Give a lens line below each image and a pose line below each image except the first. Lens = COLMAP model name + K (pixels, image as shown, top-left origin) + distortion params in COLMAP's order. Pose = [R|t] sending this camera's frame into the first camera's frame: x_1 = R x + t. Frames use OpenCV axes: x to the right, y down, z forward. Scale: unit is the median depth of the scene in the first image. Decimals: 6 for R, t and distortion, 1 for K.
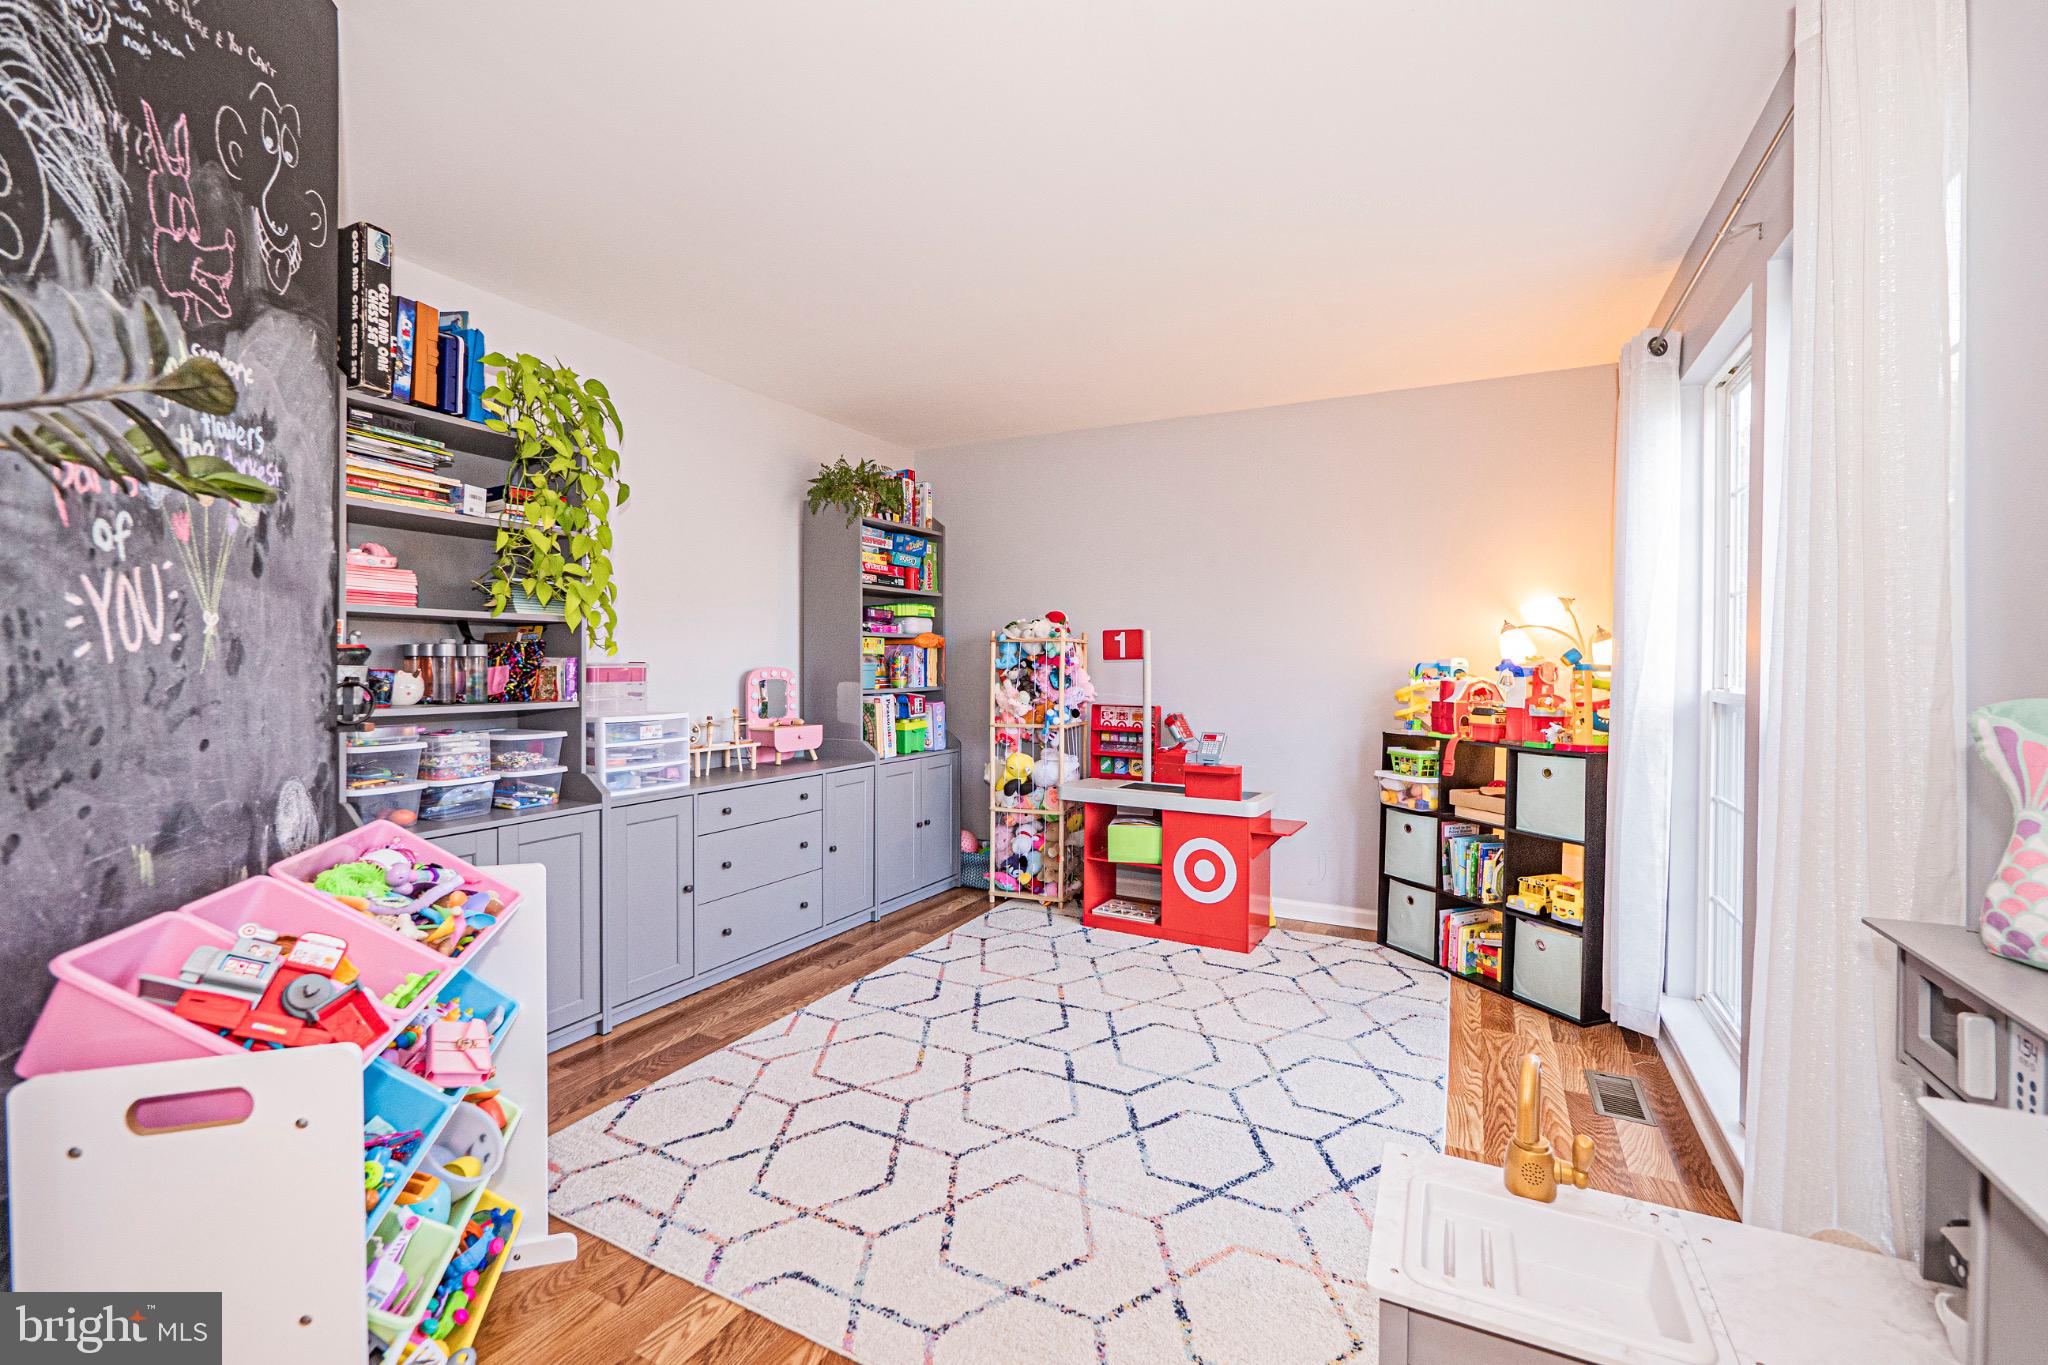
lens RADIAL K [[864.6, 0, 1027.3], [0, 864.6, 679.0], [0, 0, 1]] dist [-0.005315, 0.000151]
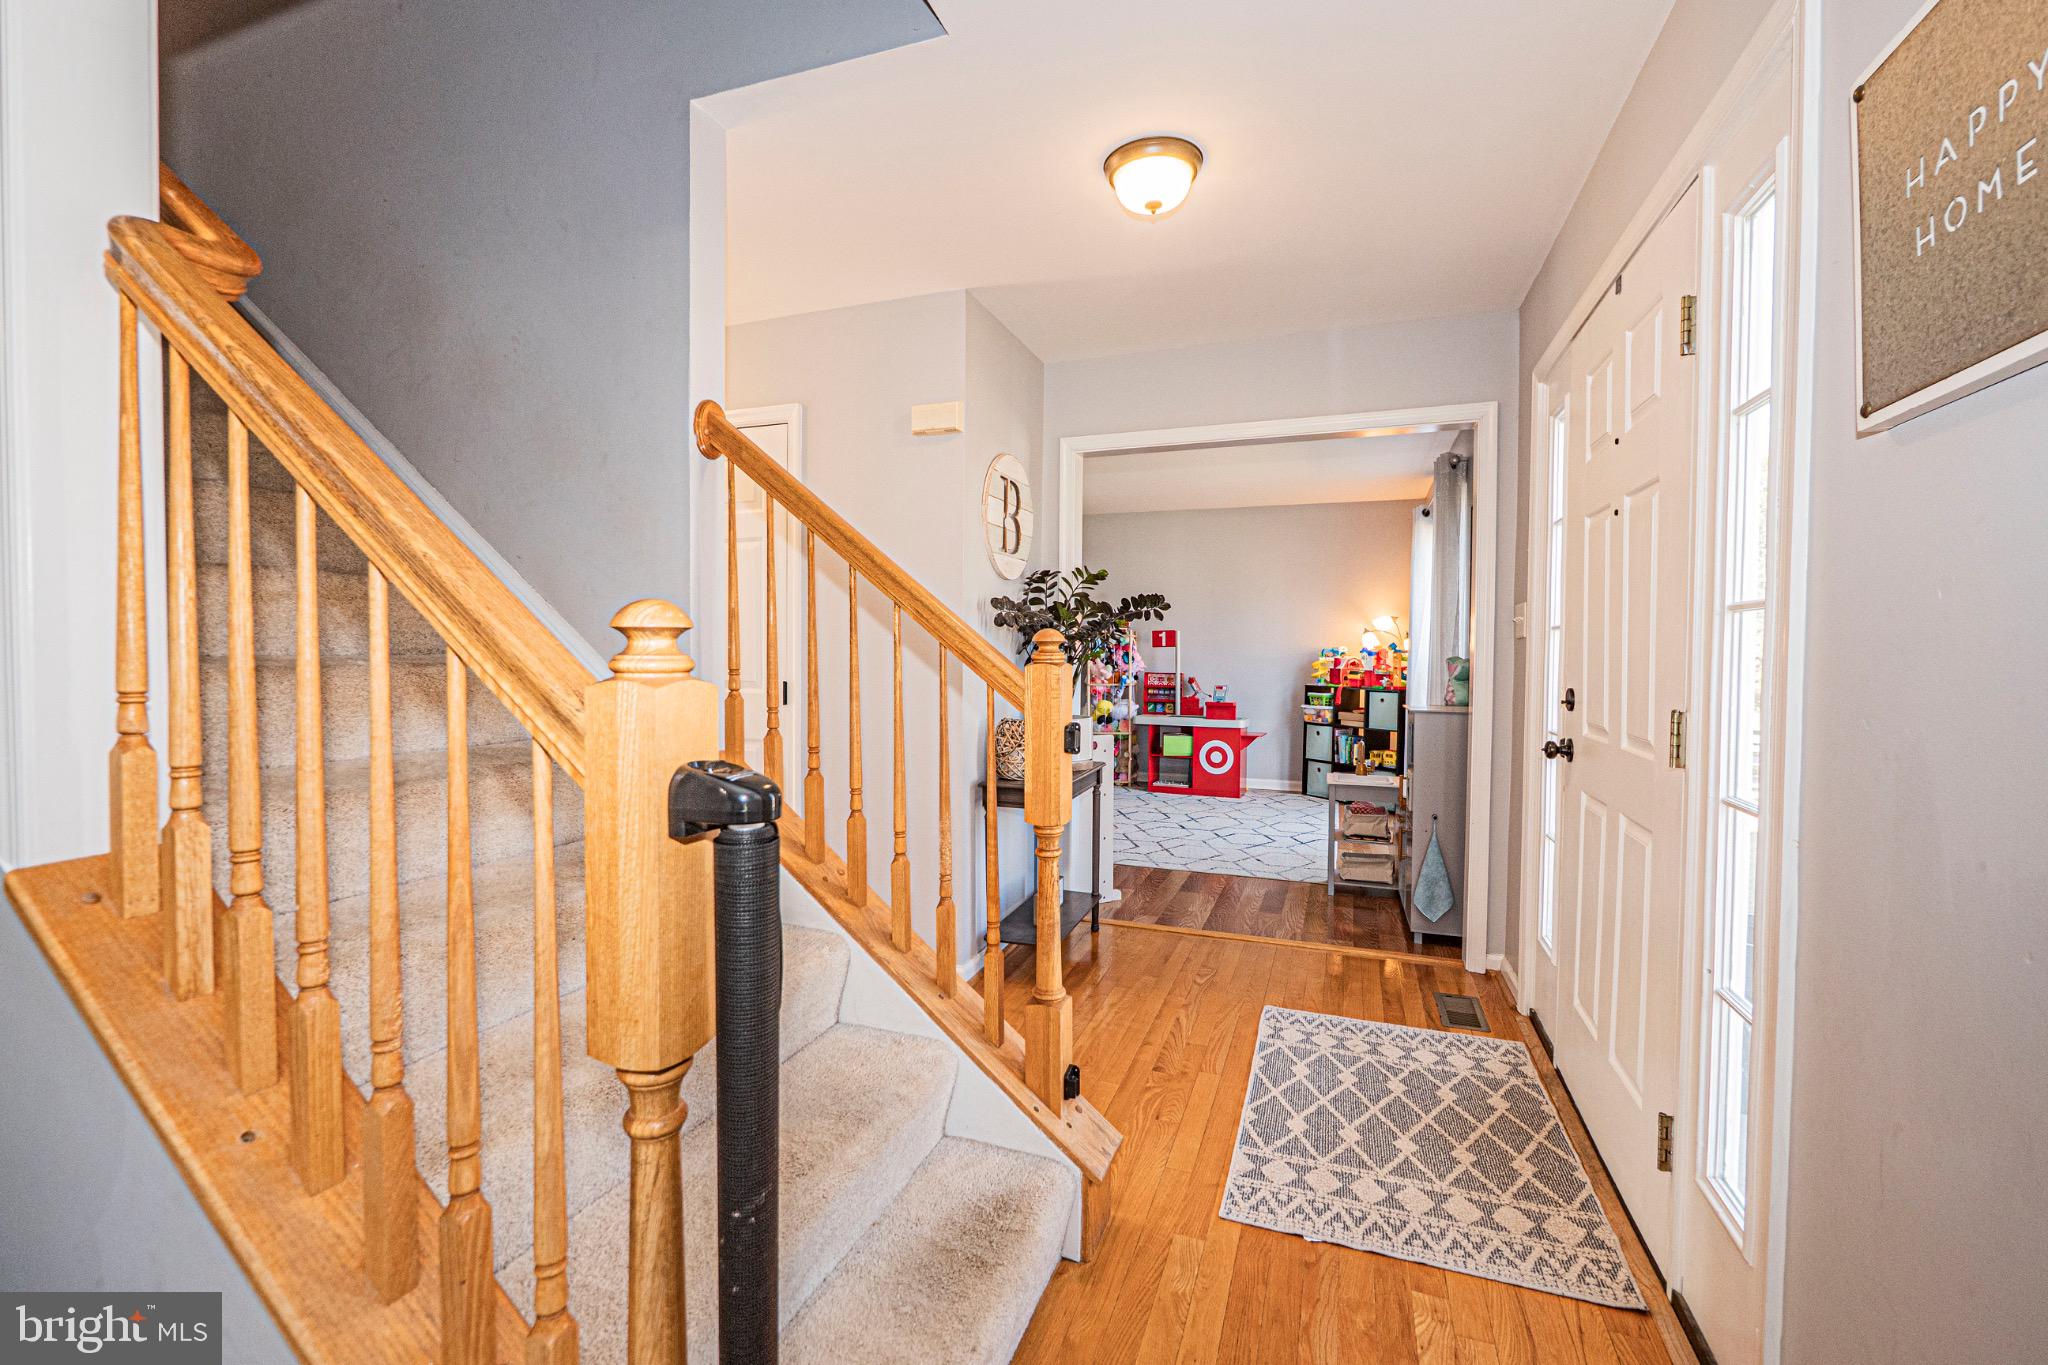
lens RADIAL K [[864.6, 0, 1022.4], [0, 864.6, 676.7], [0, 0, 1]] dist [-0.005315, 0.000151]
pose [[0.993676, -0.003584, 0.112226, -0.438198], [0.002070, 0.999905, 0.013608, 0.015608], [-0.112264, -0.013289, 0.993590, -0.858286]]
